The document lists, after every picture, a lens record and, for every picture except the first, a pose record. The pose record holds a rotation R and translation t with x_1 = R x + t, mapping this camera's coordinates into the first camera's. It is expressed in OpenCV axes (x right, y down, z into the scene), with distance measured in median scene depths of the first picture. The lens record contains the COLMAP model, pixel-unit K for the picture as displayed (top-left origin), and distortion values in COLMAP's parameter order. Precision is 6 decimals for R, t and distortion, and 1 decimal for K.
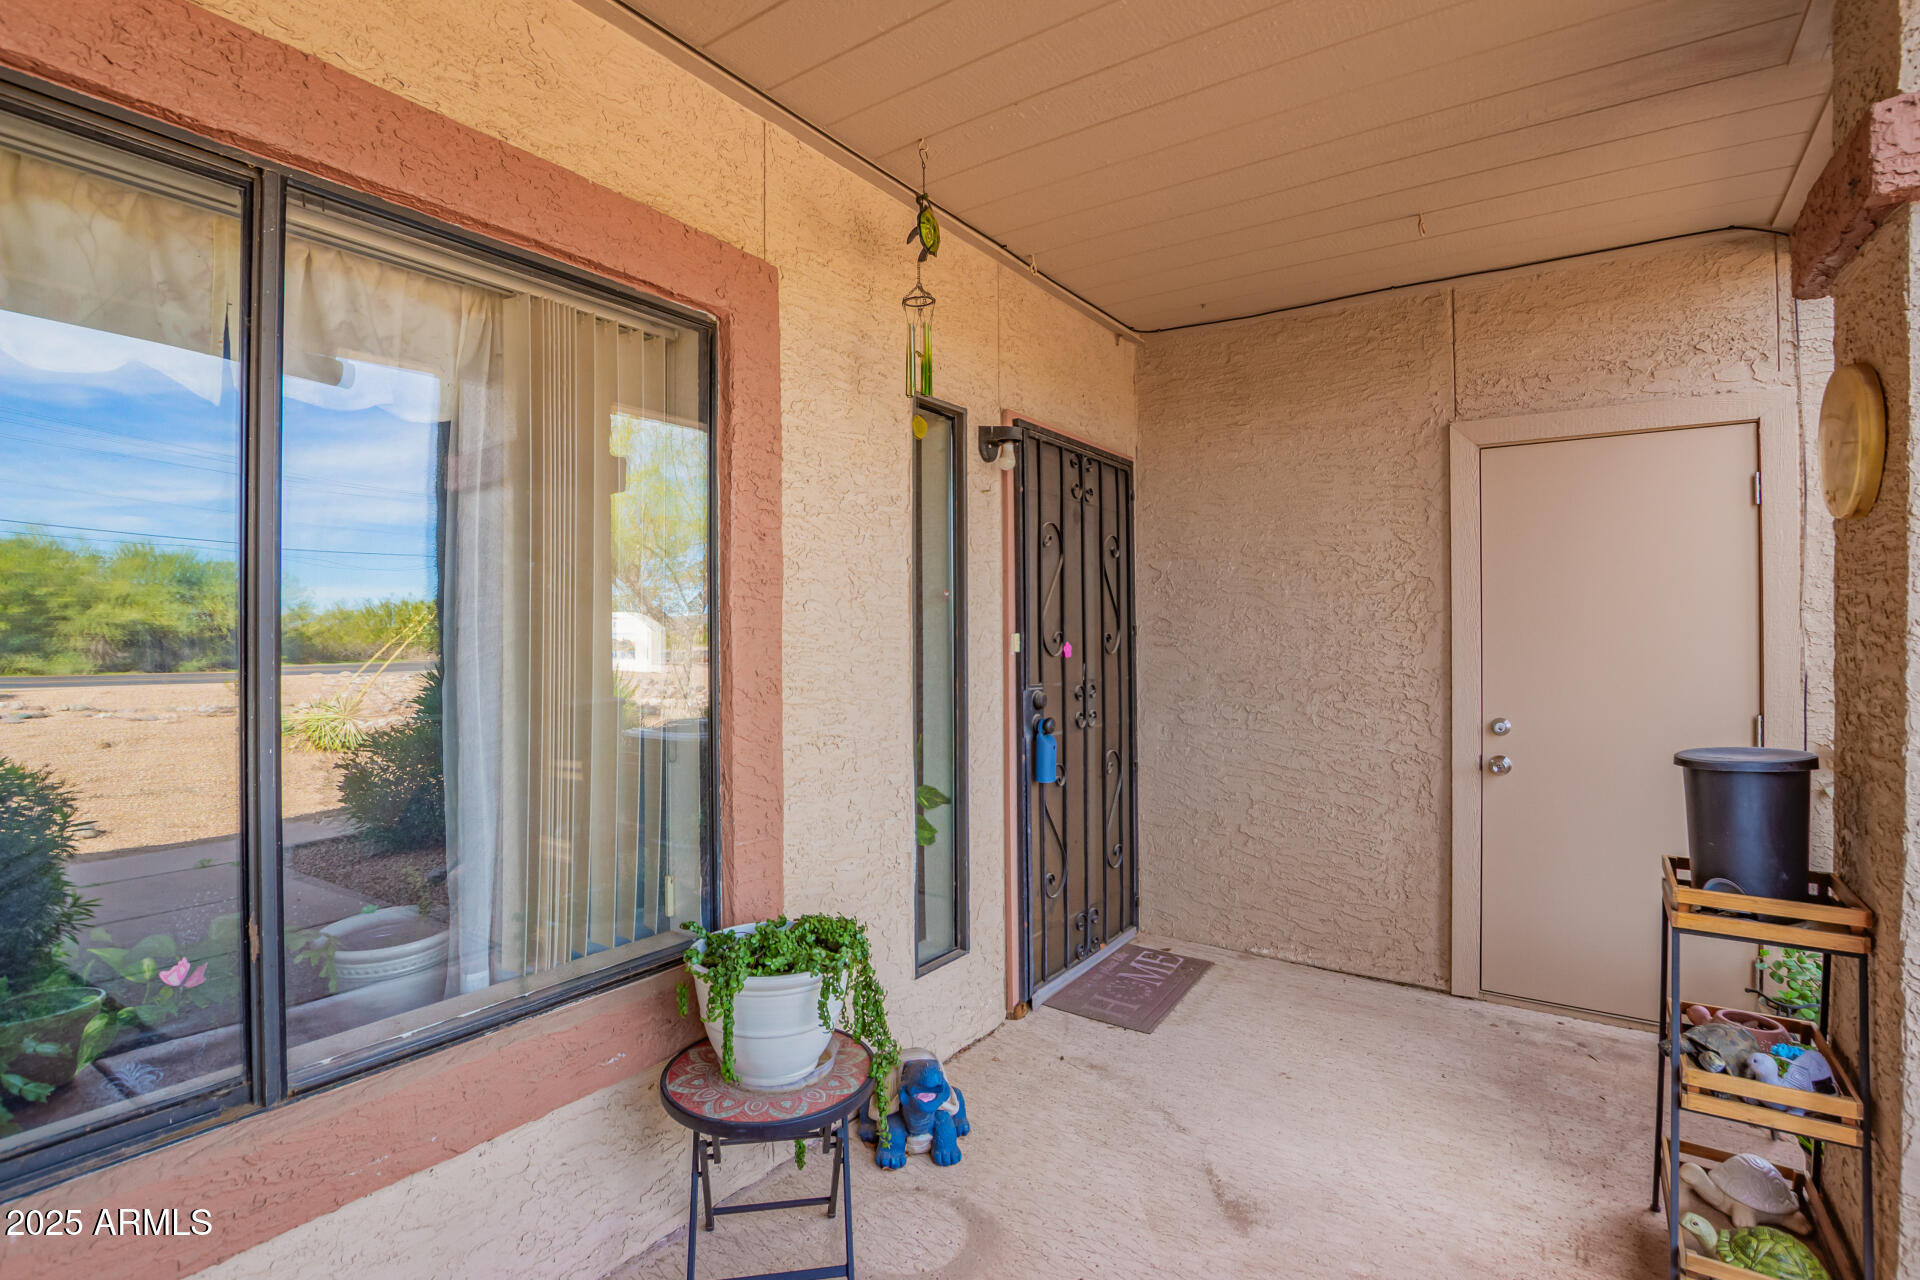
lens RADIAL K [[918.3, 0, 958.5], [0, 918.3, 632.7], [0, 0, 1]] dist [-0.032904, 0.000998]
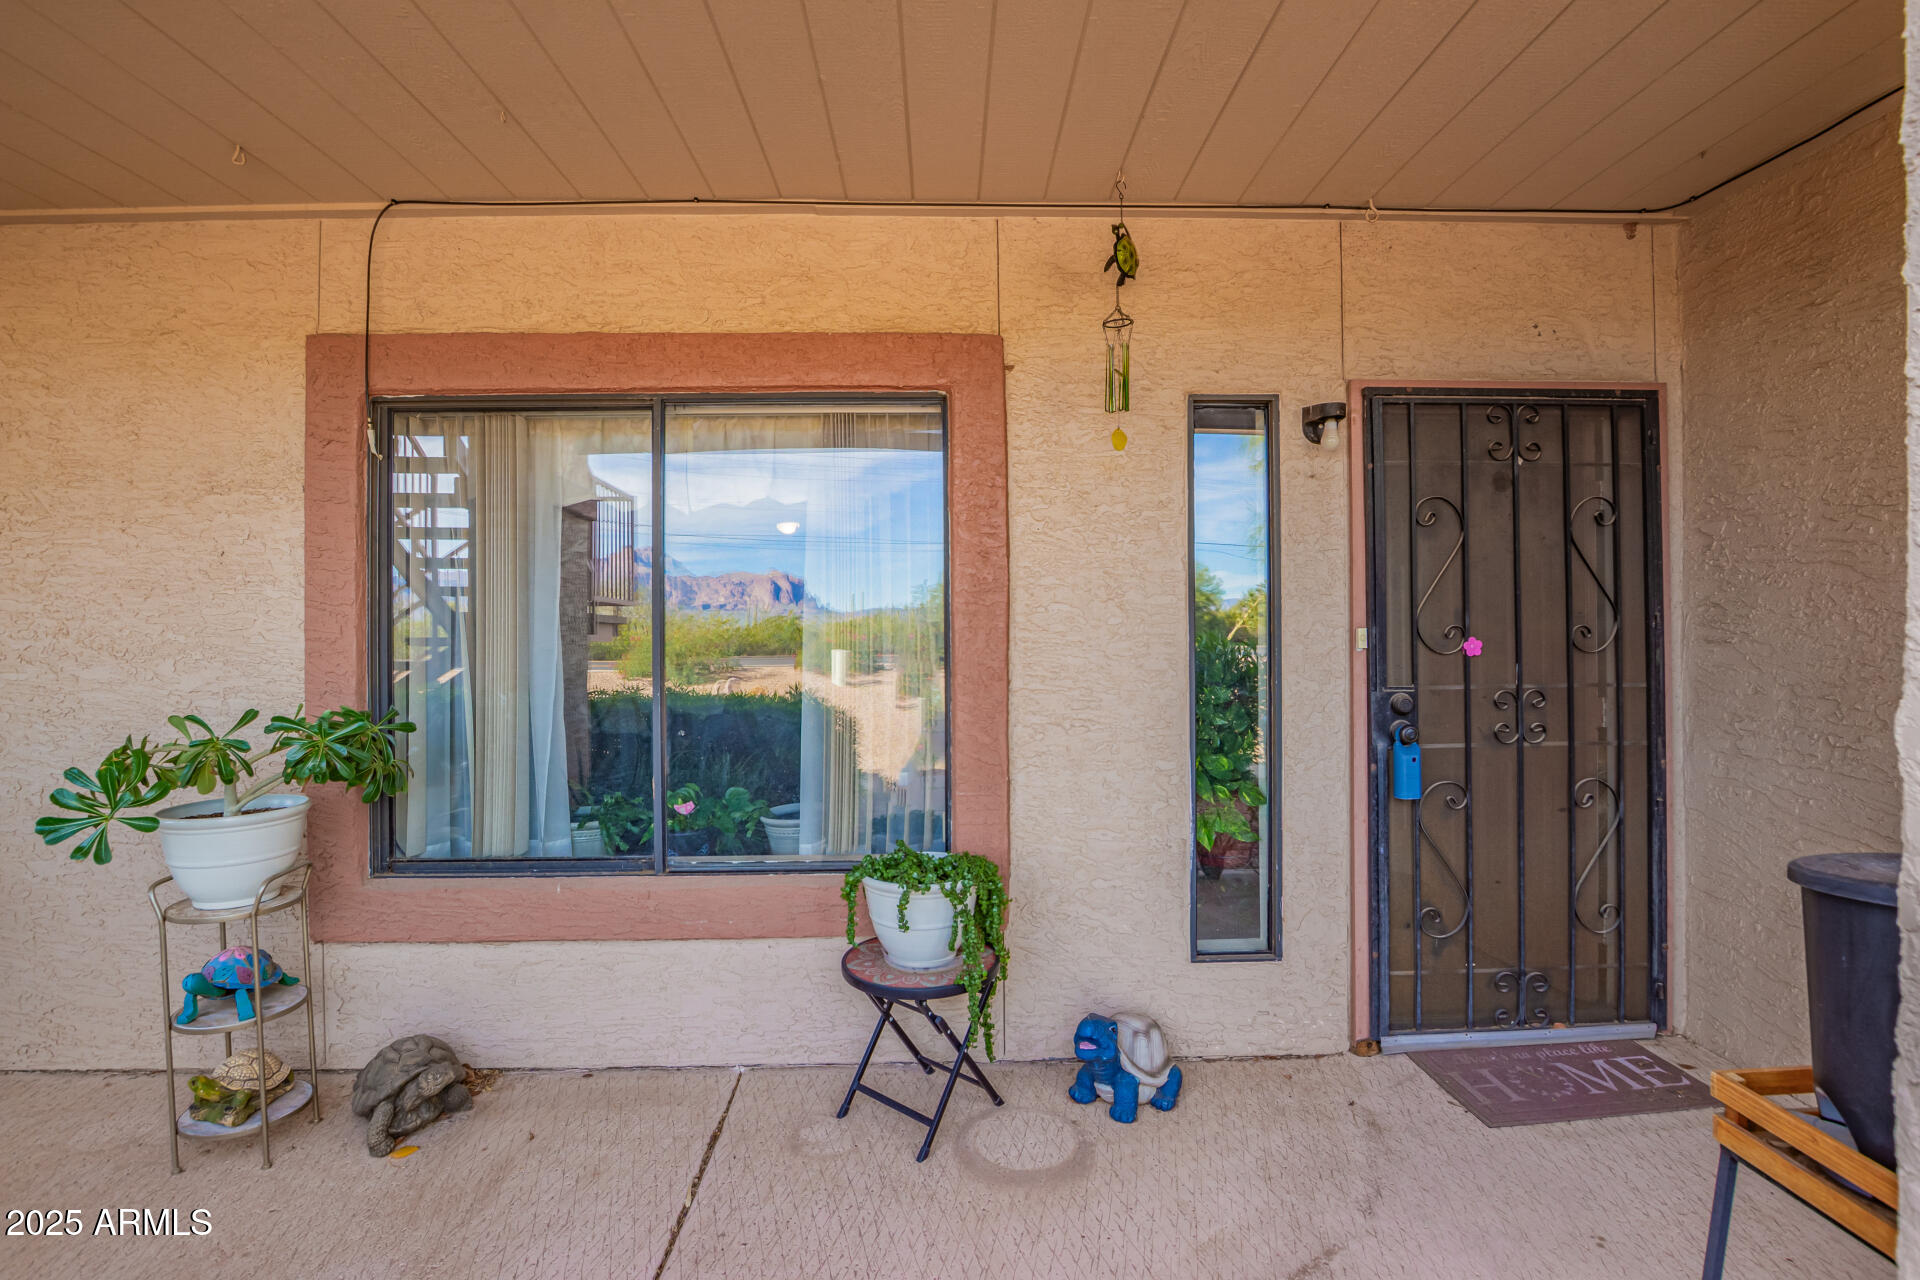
lens RADIAL K [[918.3, 0, 965.4], [0, 918.3, 636.5], [0, 0, 1]] dist [-0.032904, 0.000998]
pose [[0.589143, 0.000062, -0.808029, 0.558480], [0.009608, 0.999929, 0.007082, -0.000898], [0.807971, -0.011936, 0.589101, 0.162283]]
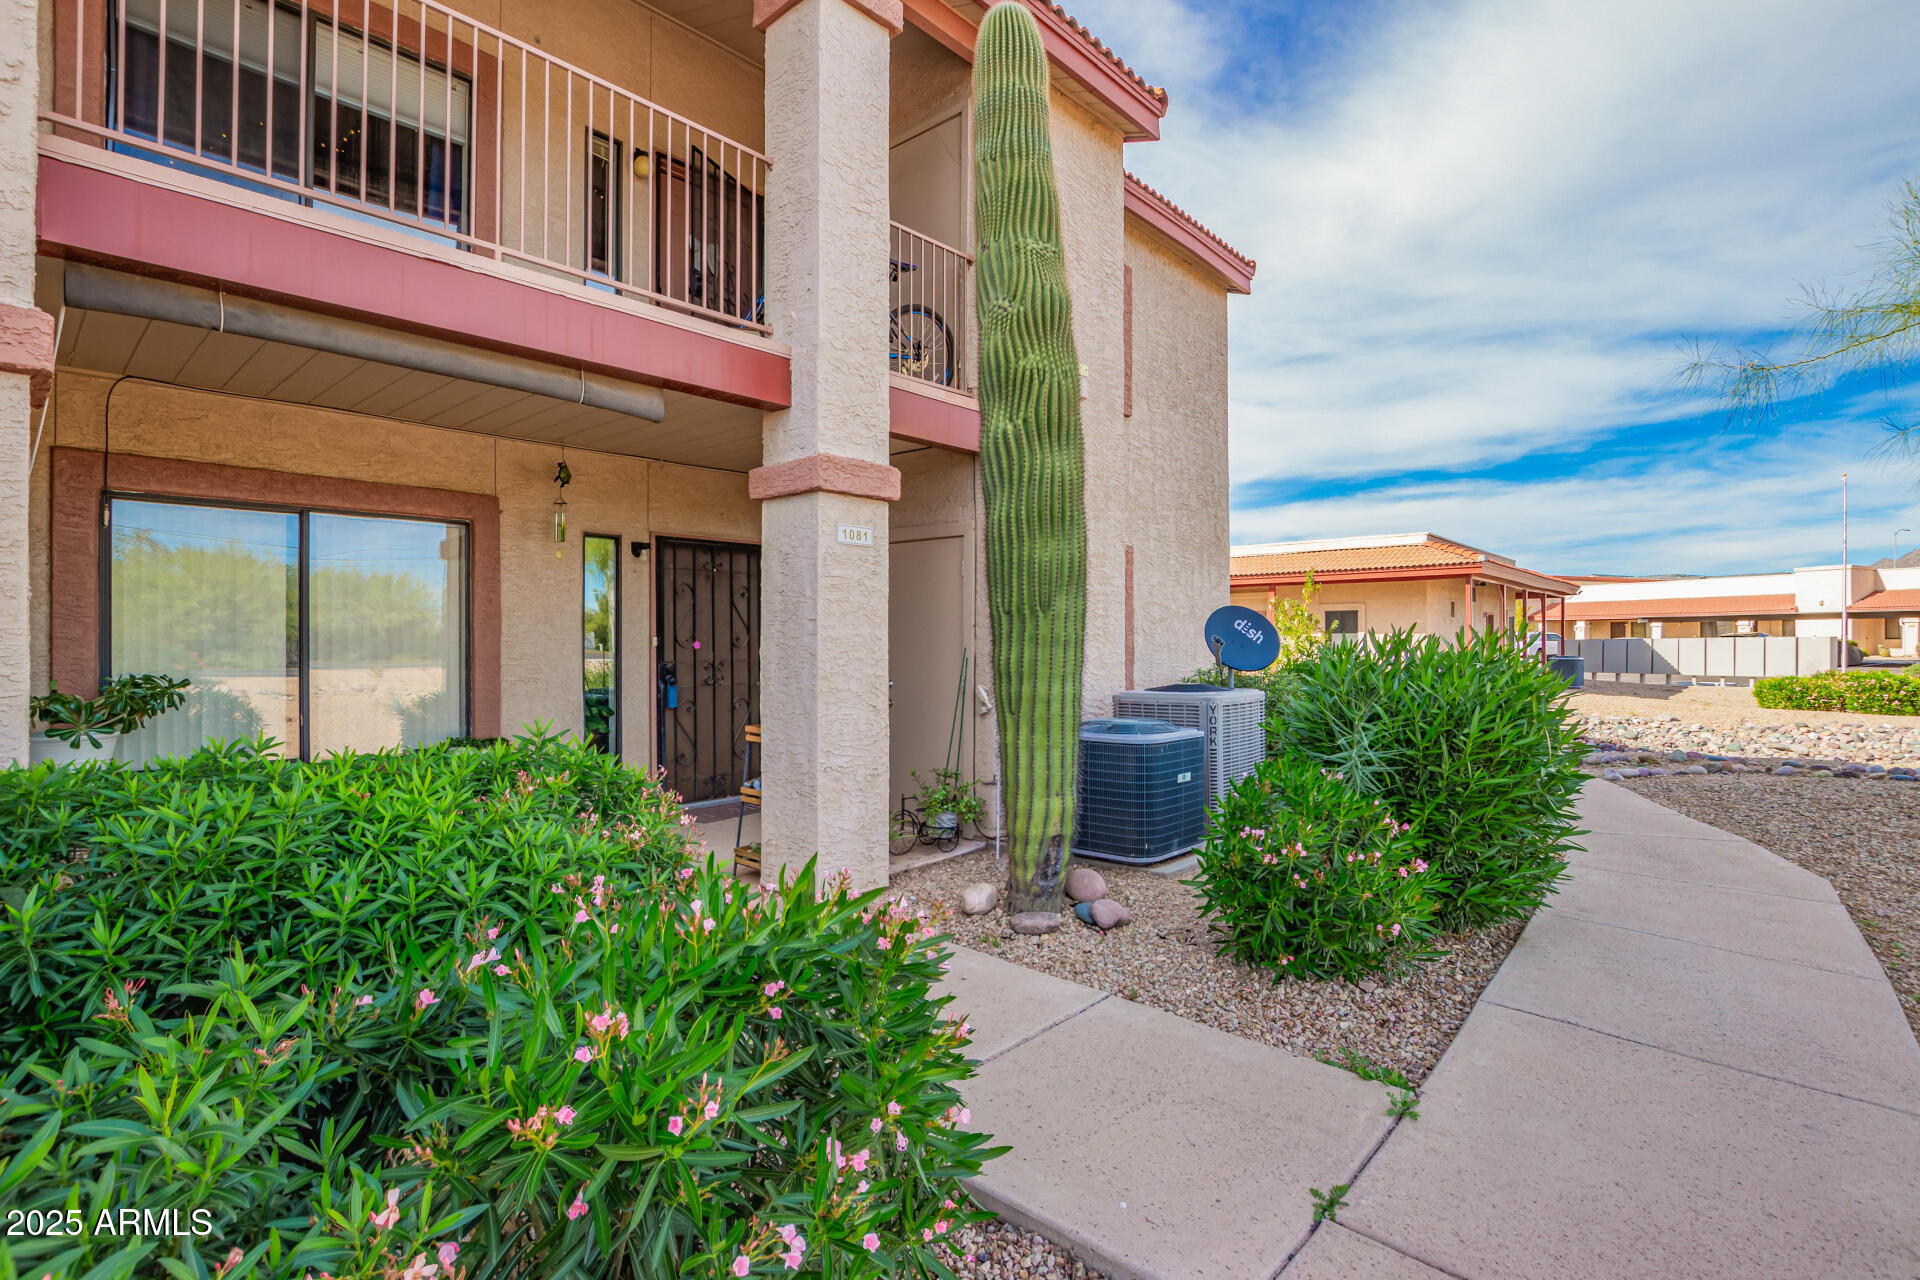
lens RADIAL K [[918.3, 0, 954.2], [0, 918.3, 631.2], [0, 0, 1]] dist [-0.032904, 0.000998]
pose [[0.990777, -0.000101, -0.135502, 1.044871], [-0.000436, 0.999992, -0.003934, -0.004327], [0.135501, 0.003957, 0.990769, -1.014798]]
